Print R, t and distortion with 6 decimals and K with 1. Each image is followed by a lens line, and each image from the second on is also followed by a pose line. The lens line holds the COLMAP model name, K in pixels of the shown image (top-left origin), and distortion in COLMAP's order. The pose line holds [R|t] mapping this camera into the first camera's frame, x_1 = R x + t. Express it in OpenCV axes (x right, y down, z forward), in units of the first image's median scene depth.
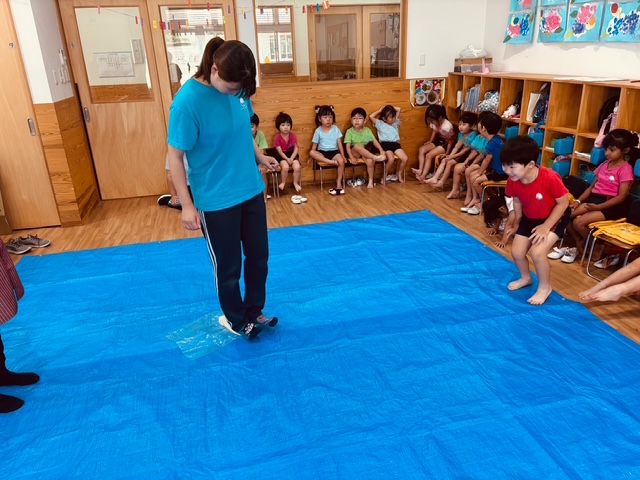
lens RADIAL K [[485.2, 0, 320.0], [0, 485.2, 240.0], [0, 0, 1]] dist [0.027151, -0.038295]
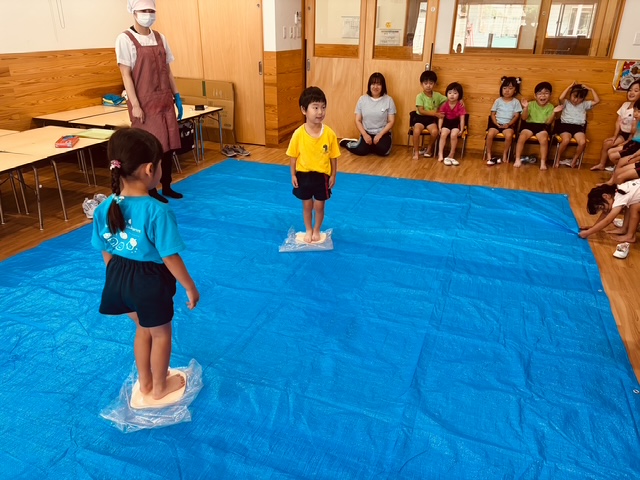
lens RADIAL K [[485.2, 0, 320.0], [0, 485.2, 240.0], [0, 0, 1]] dist [0.027151, -0.038295]
pose [[0.832271, 0.267102, -0.485780, 0.286572], [-0.239750, 0.963511, 0.119023, 0.024347], [0.499845, 0.017407, 0.865940, -0.074250]]
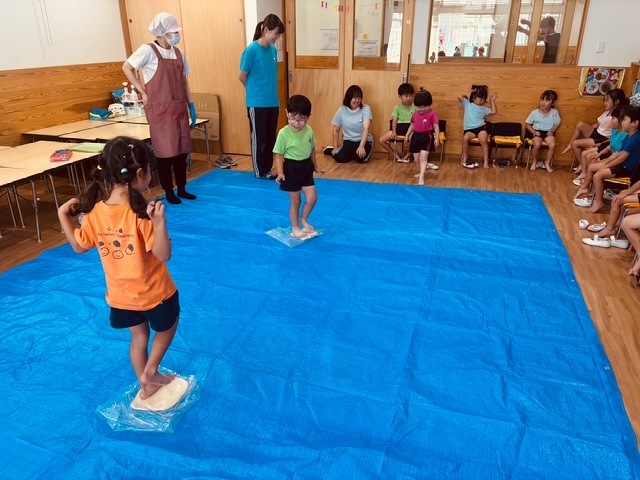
lens RADIAL K [[488.3, 0, 320.0], [0, 488.3, 240.0], [0, 0, 1]] dist [0.001784, -0.002115]
pose [[0.858218, 0.232237, -0.457742, 0.294933], [-0.213897, 0.972480, 0.092359, 0.032147], [0.466594, 0.018646, 0.884275, -0.114021]]
